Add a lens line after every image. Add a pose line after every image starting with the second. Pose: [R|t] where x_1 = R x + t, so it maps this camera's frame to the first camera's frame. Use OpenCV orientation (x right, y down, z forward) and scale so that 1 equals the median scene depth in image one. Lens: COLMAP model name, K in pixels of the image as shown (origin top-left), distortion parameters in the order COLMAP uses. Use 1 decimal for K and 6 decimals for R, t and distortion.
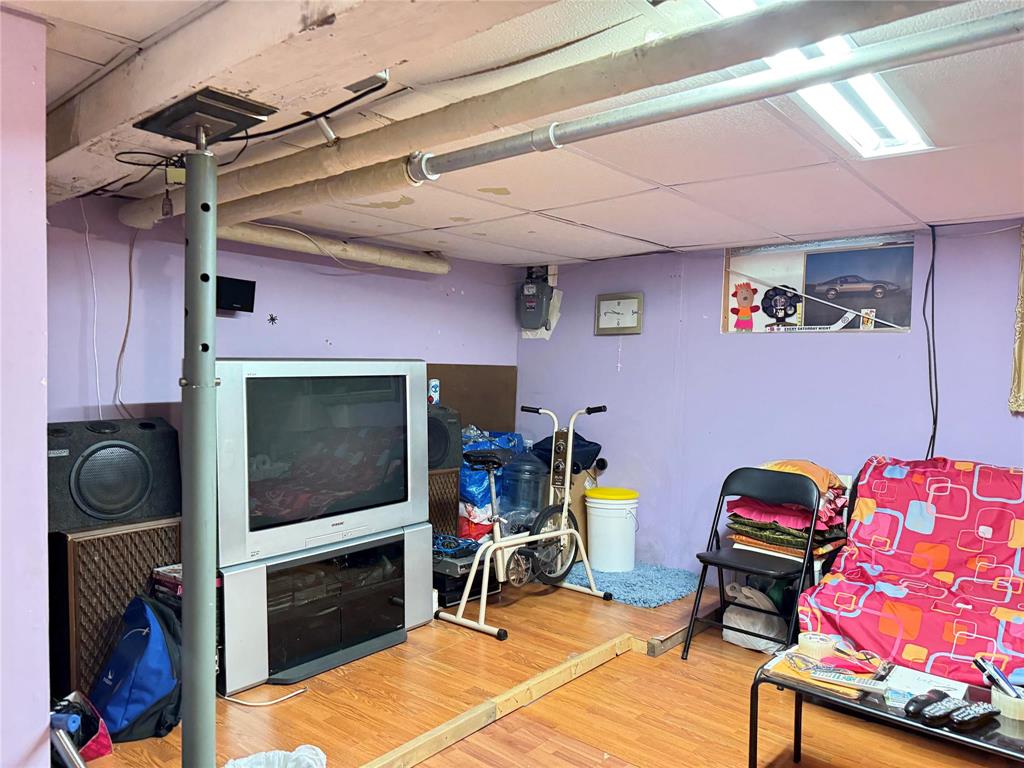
lens RADIAL K [[730.2, 0, 512.0], [0, 730.2, 384.0], [0, 0, 1]] dist [0.085091, -0.096612]
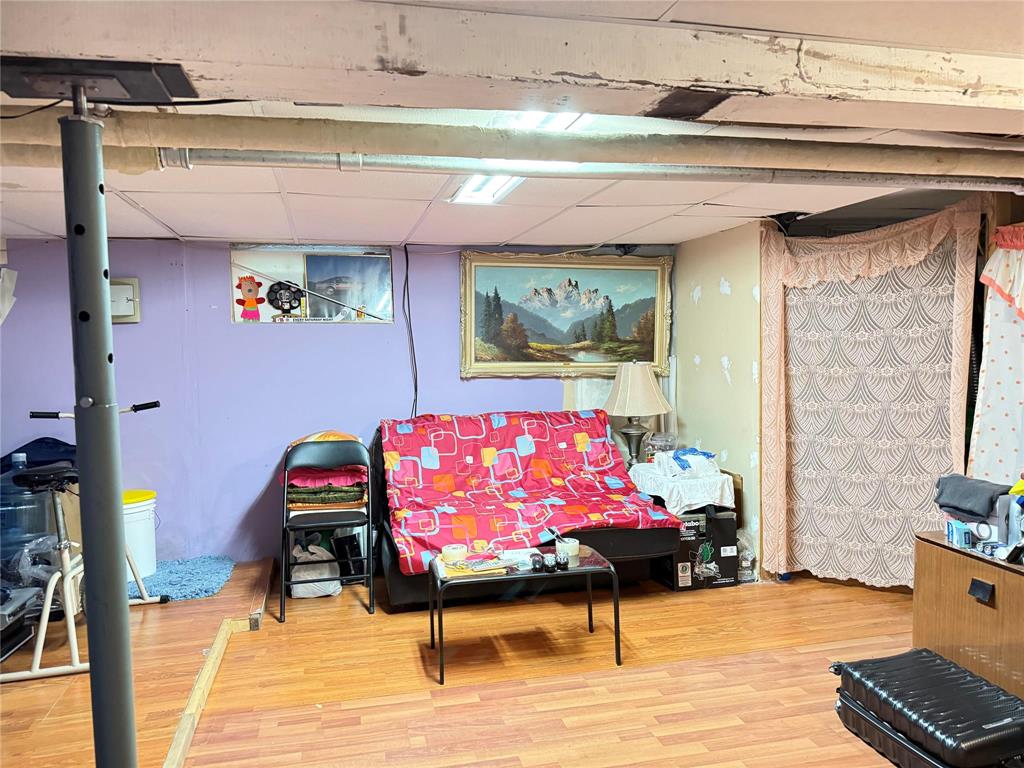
lens RADIAL K [[730.2, 0, 512.0], [0, 730.2, 384.0], [0, 0, 1]] dist [0.085091, -0.096612]
pose [[0.580715, -0.073535, 0.810779, -0.392301], [0.052953, 0.997215, 0.052517, -0.018595], [-0.812383, 0.012436, 0.582992, 0.068997]]
